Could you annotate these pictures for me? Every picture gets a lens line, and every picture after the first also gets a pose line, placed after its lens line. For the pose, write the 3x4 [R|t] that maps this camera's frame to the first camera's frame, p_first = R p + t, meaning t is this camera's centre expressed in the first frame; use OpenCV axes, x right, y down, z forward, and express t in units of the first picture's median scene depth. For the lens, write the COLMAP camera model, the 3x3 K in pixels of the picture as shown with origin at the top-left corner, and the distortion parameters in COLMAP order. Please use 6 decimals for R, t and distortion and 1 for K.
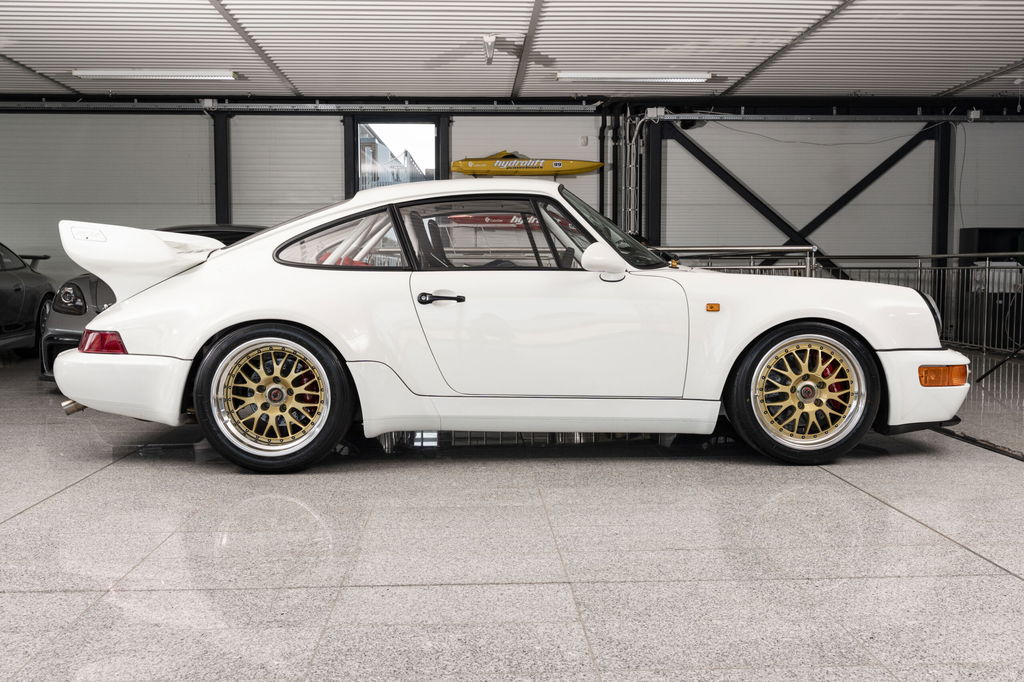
lens RADIAL K [[1066.8, 0, 512.2], [0, 1066.8, 340.9], [0, 0, 1]] dist [0.003782, 0.000000]
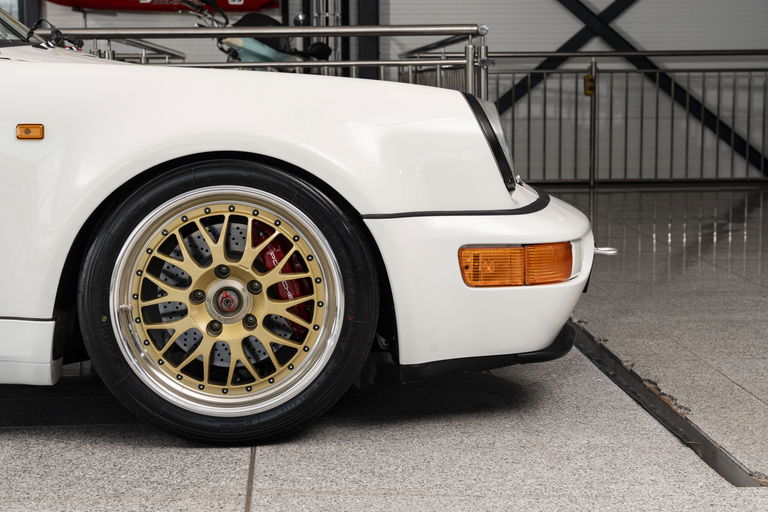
lens RADIAL K [[1426.1, 0, 383.9], [0, 1426.1, 256.2], [0, 0, 1]] dist [0.011833, 0.000000]
pose [[0.999178, -0.008010, 0.039745, 0.323327], [0.006056, 0.998778, 0.049051, -0.005111], [-0.040090, -0.048770, 0.998005, 0.334993]]
